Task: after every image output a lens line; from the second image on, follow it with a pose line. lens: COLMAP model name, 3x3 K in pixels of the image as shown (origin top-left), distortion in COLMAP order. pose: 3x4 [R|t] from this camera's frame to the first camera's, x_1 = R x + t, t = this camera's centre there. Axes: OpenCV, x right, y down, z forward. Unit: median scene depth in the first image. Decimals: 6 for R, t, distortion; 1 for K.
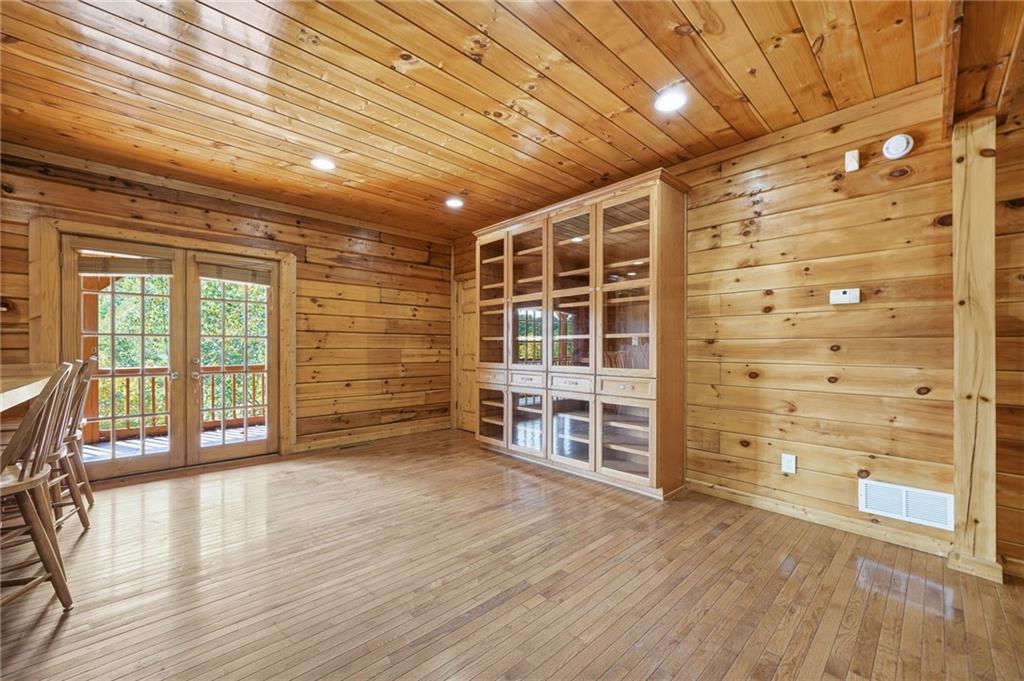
lens RADIAL K [[400.3, 0, 505.0], [0, 400.3, 348.6], [0, 0, 1]] dist [-0.002728, -0.000052]
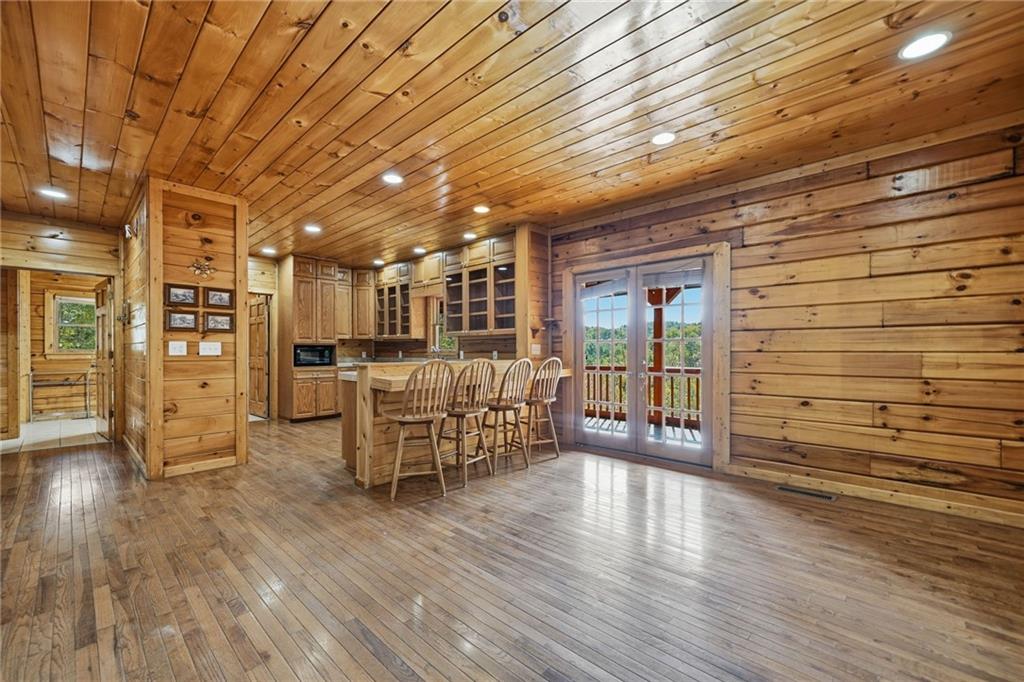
lens RADIAL K [[417.7, 0, 508.4], [0, 417.7, 348.2], [0, 0, 1]] dist [0.001693, -0.000462]
pose [[0.077251, -0.007472, -0.996984, 0.328184], [-0.001011, 0.999971, -0.007573, -0.000418], [0.997011, 0.001593, 0.077241, 0.464217]]
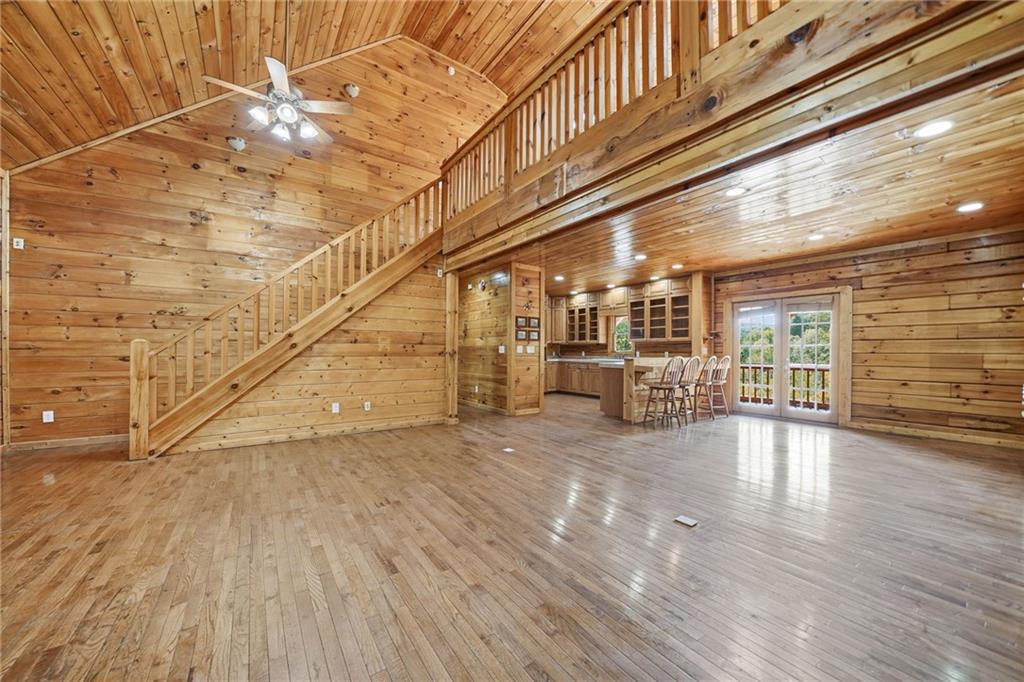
lens RADIAL K [[374.4, 0, 509.1], [0, 374.4, 350.6], [0, 0, 1]] dist [-0.015945, 0.001450]
pose [[-0.137354, -0.003871, -0.990514, 0.918653], [-0.007529, 0.999968, -0.002864, 0.004213], [0.990493, 0.007064, -0.137379, -0.003041]]
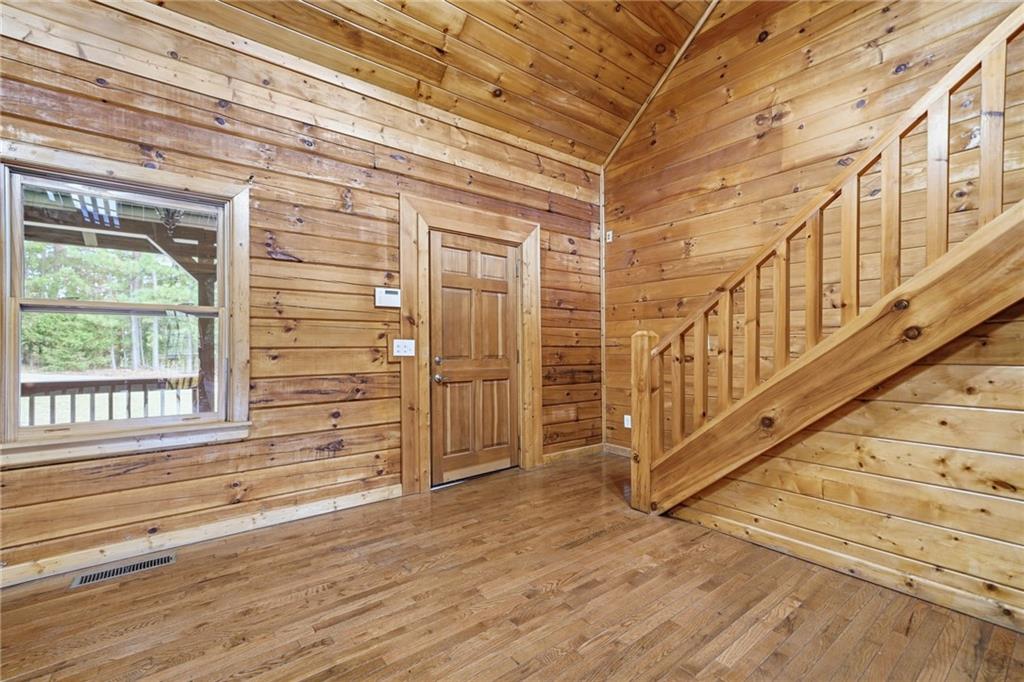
lens RADIAL K [[441.6, 0, 508.8], [0, 441.6, 345.5], [0, 0, 1]] dist [0.003858, 0.001146]
pose [[-0.996403, 0.002618, 0.084703, 0.325408], [0.002842, 0.999993, 0.002529, 0.001760], [-0.084696, 0.002761, -0.996403, -0.270193]]
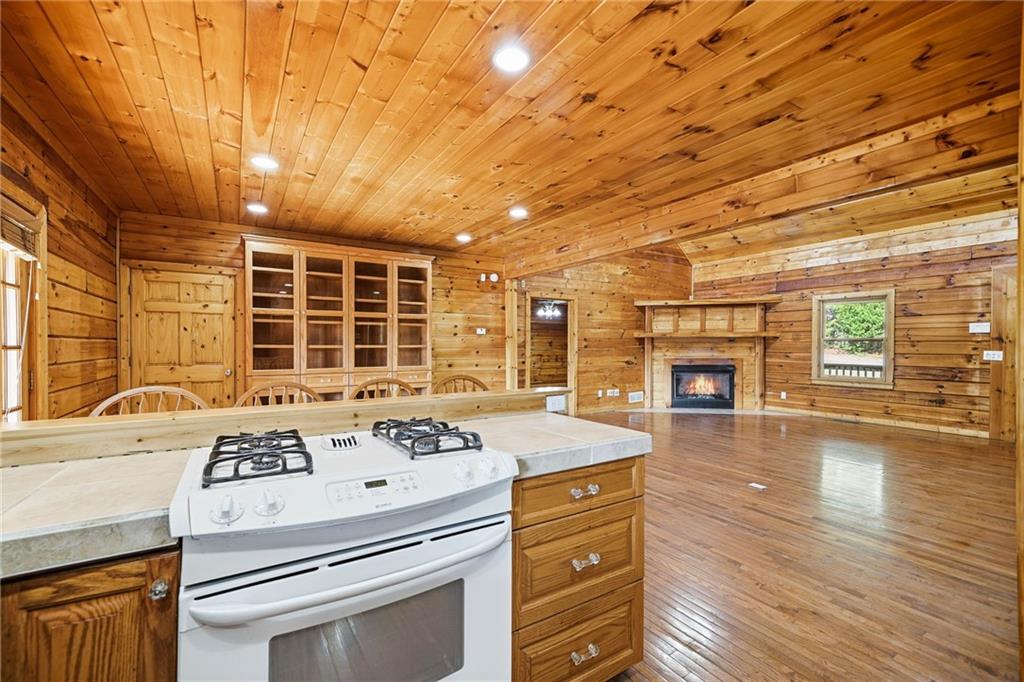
lens RADIAL K [[441.6, 0, 506.5], [0, 441.6, 344.0], [0, 0, 1]] dist [0.003858, 0.001146]
pose [[0.184434, -0.001013, 0.982844, -1.066869], [0.001405, 0.999999, 0.000767, -0.031749], [-0.982844, 0.001240, 0.184435, 0.200727]]
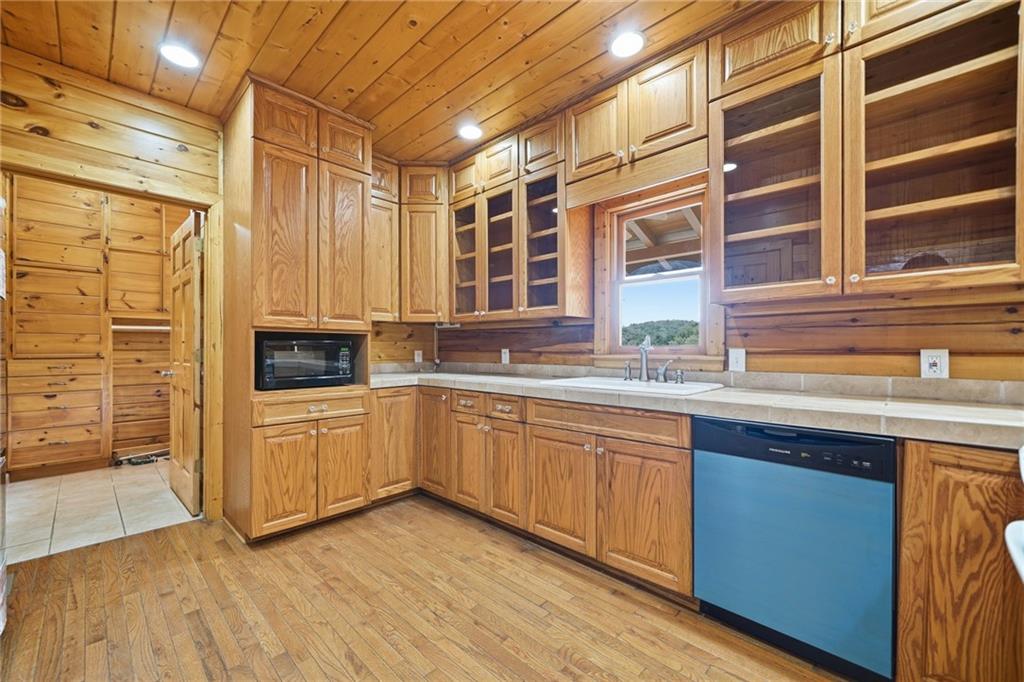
lens RADIAL K [[417.7, 0, 512.6], [0, 417.7, 347.4], [0, 0, 1]] dist [0.001693, -0.000462]
pose [[0.064567, -0.005373, -0.997899, -0.695111], [-0.004187, 0.999975, -0.005655, 0.000474], [0.997905, 0.004544, 0.064543, 0.099315]]
